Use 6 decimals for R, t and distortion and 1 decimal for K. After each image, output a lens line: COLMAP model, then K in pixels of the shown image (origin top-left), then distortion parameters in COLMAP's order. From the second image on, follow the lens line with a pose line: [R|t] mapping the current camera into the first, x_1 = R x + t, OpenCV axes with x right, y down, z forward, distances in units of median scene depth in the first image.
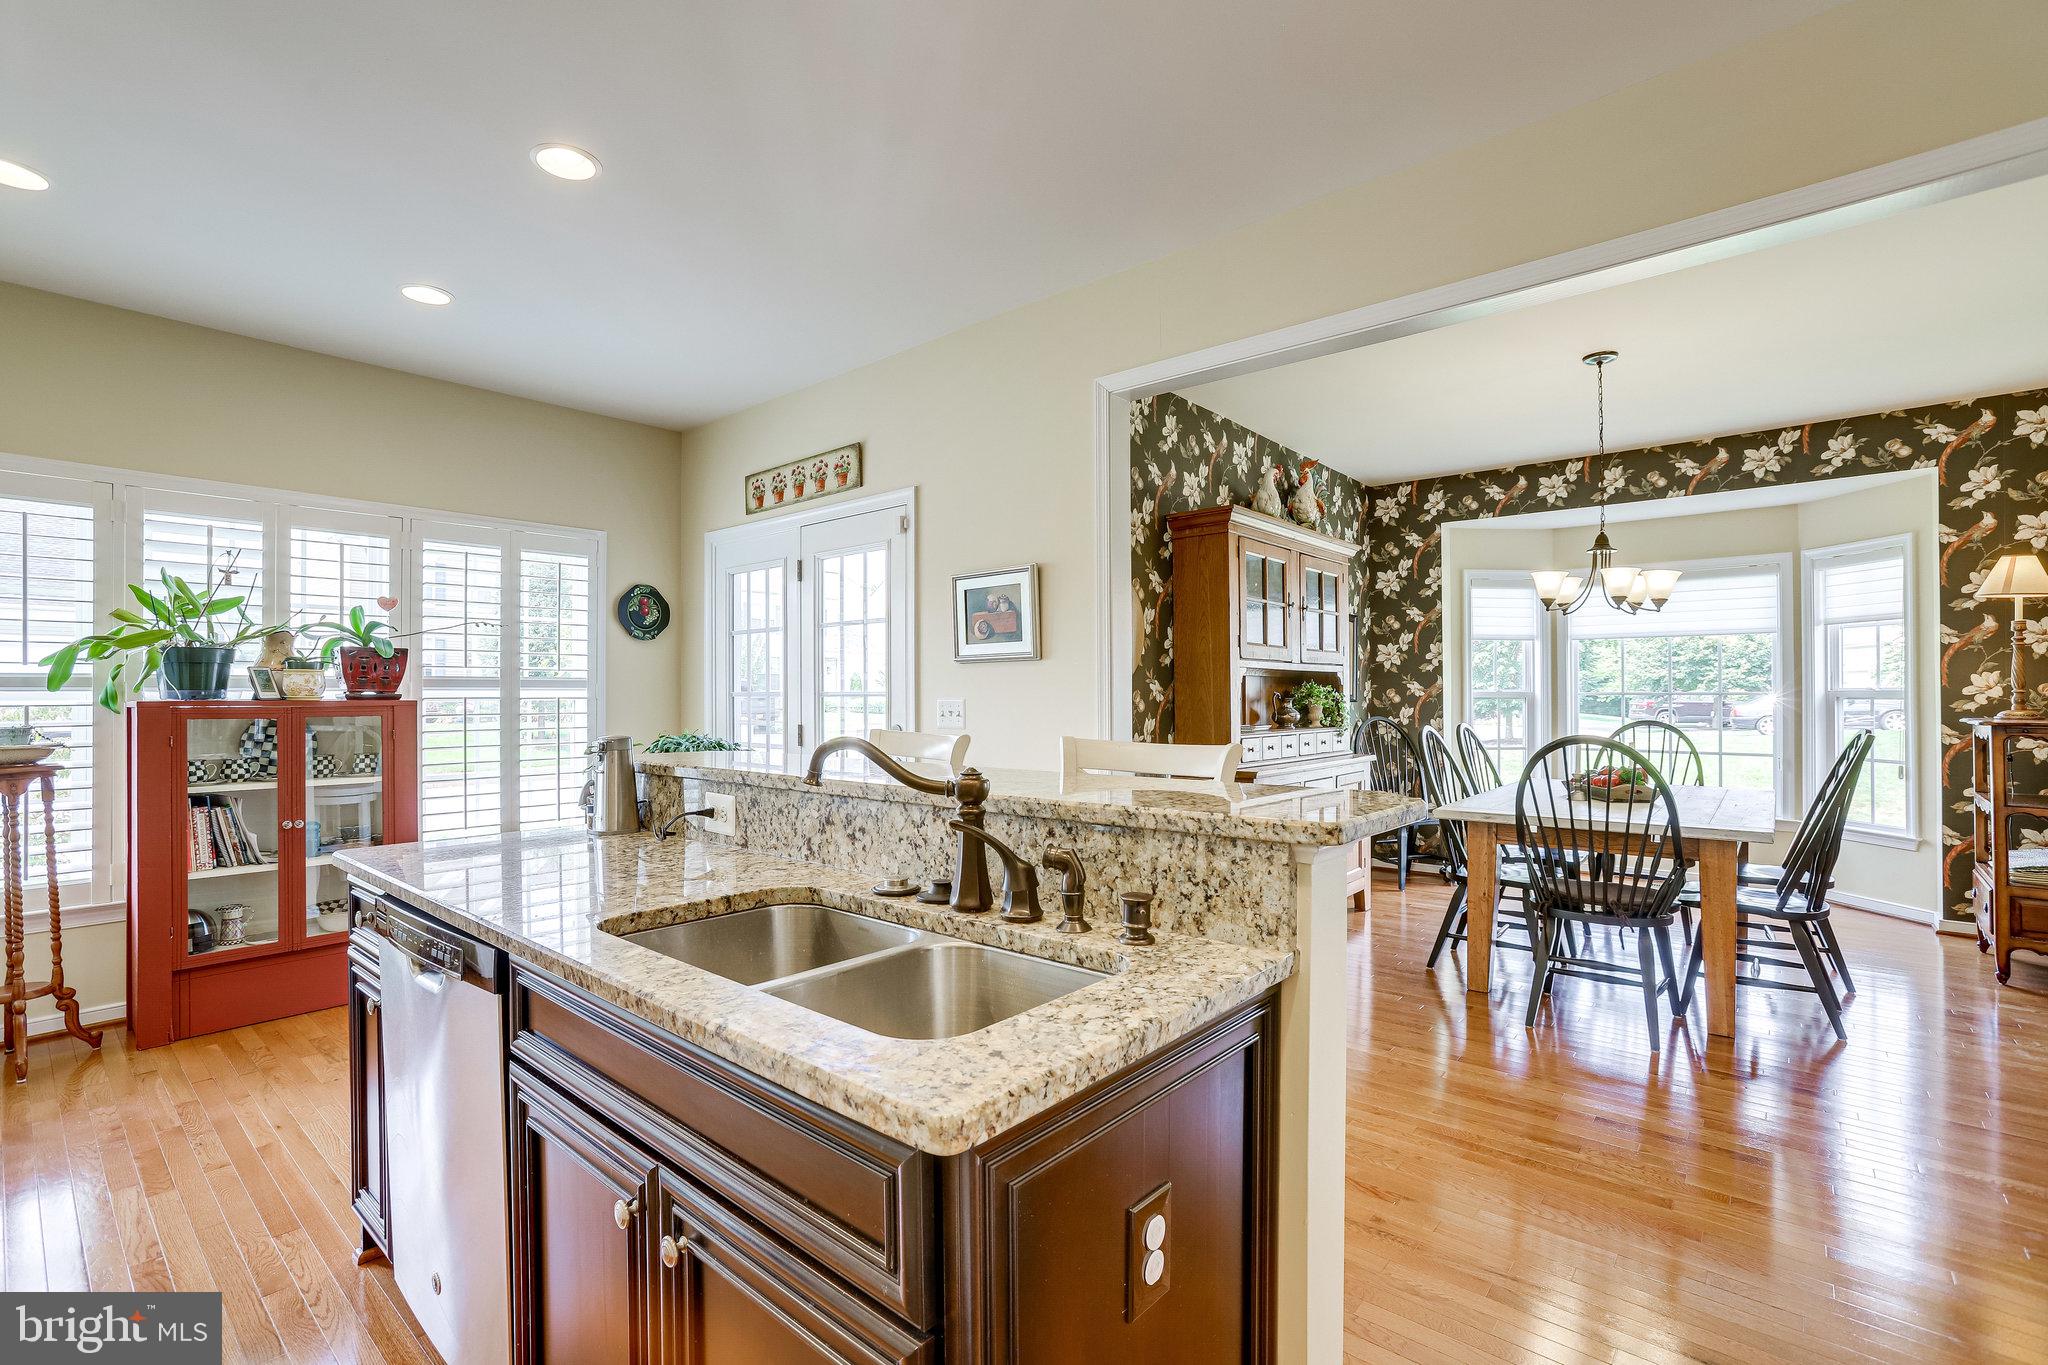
lens RADIAL K [[916.4, 0, 1024.0], [0, 916.4, 682.5], [0, 0, 1]] dist [-0.025190, 0.016750]
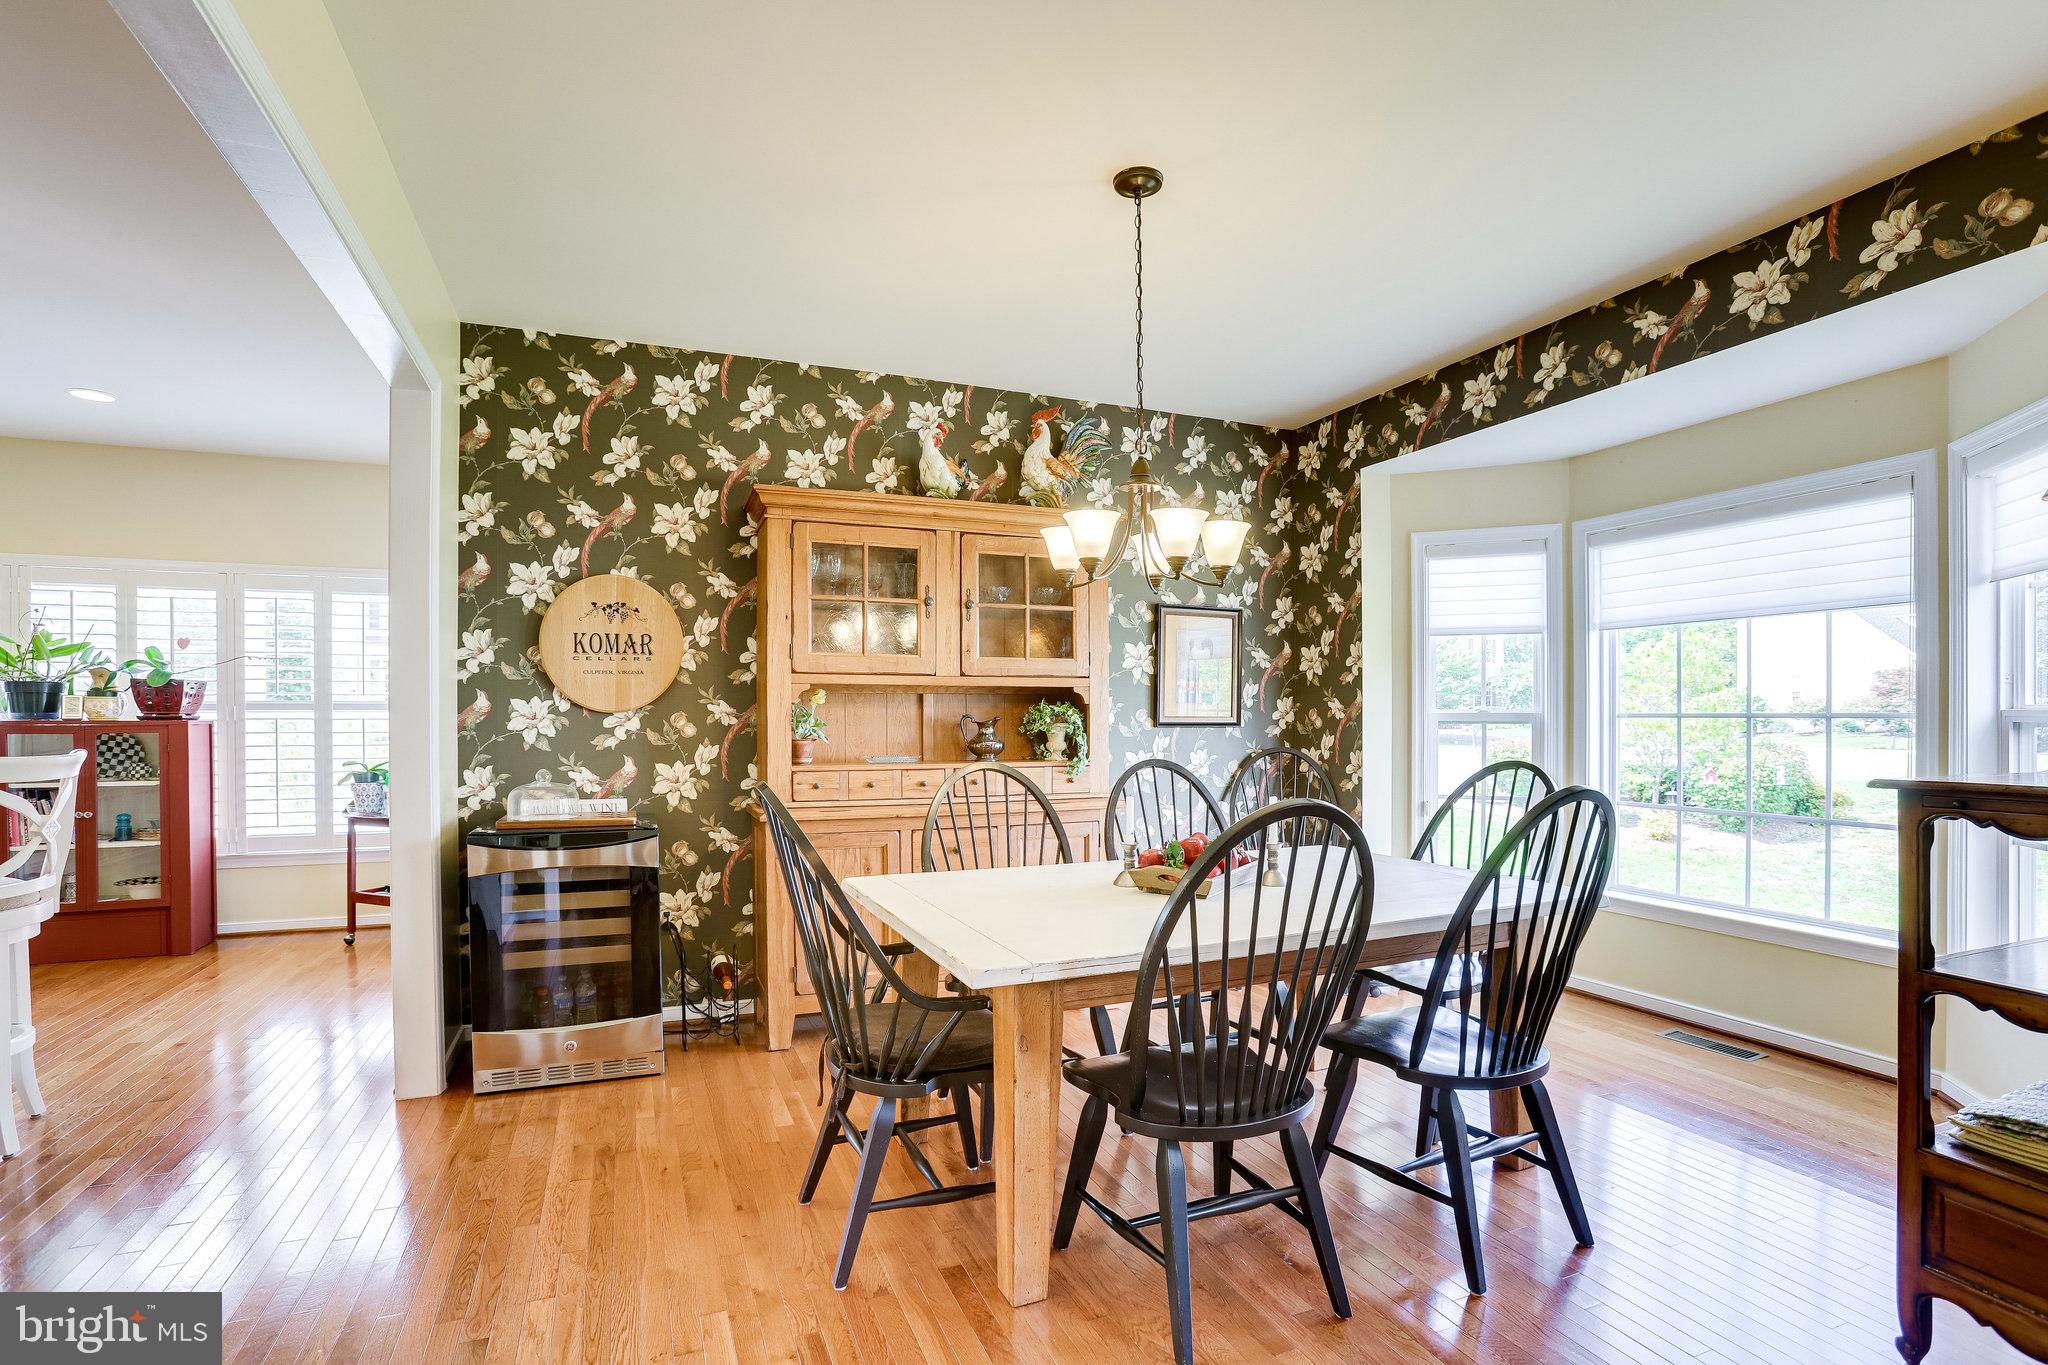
lens RADIAL K [[955.5, 0, 1017.5], [0, 955.5, 719.2], [0, 0, 1]] dist [-0.031061, 0.014157]
pose [[0.885438, 0.001460, -0.464755, 1.097807], [0.005362, 0.999896, 0.013357, 0.008127], [0.464726, -0.014319, 0.885339, 0.462661]]
